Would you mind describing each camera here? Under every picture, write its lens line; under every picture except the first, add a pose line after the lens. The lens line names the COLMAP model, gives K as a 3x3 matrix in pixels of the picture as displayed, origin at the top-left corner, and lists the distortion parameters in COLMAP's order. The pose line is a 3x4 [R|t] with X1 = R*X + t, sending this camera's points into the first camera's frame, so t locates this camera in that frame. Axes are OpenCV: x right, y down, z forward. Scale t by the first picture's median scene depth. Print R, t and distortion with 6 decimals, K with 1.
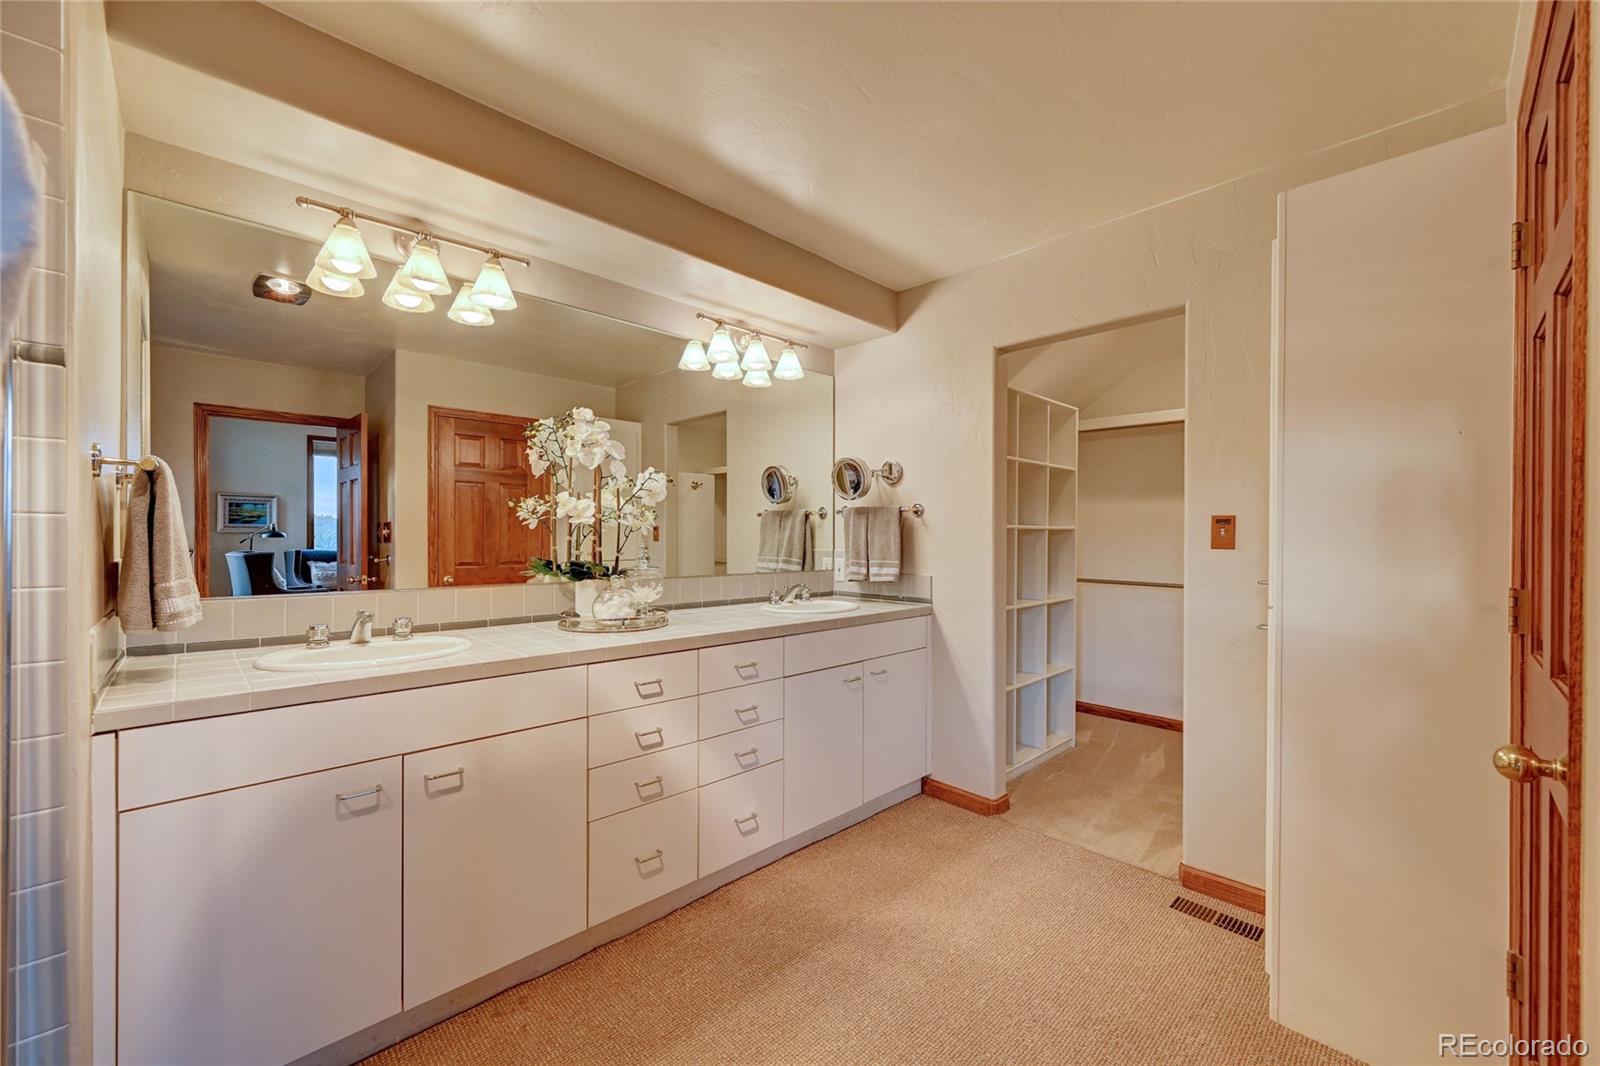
lens RADIAL K [[628.0, 0, 799.5], [0, 628.0, 535.0], [0, 0, 1]] dist [-0.002926, 0.000592]
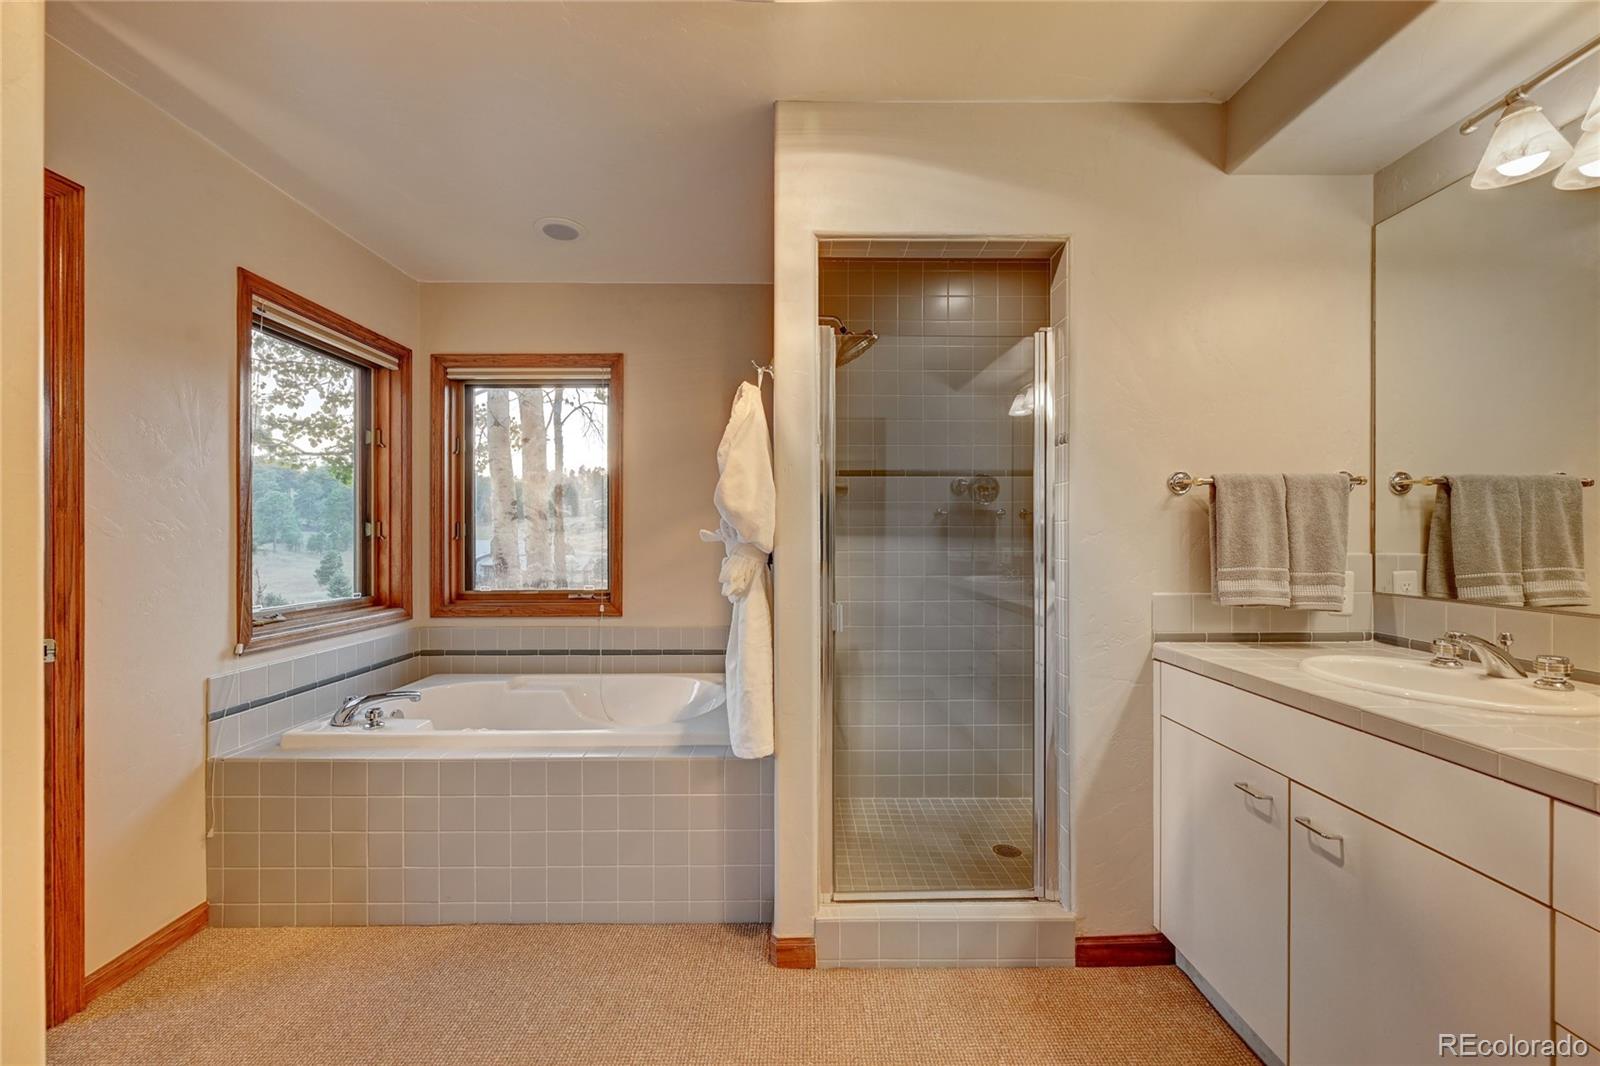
lens RADIAL K [[628.0, 0, 800.9], [0, 628.0, 536.3], [0, 0, 1]] dist [-0.002926, 0.000592]
pose [[-0.690503, -0.011038, -0.723246, 0.486885], [-0.010021, 0.999934, -0.005693, 0.024208], [0.723260, 0.003317, -0.690568, 1.131543]]
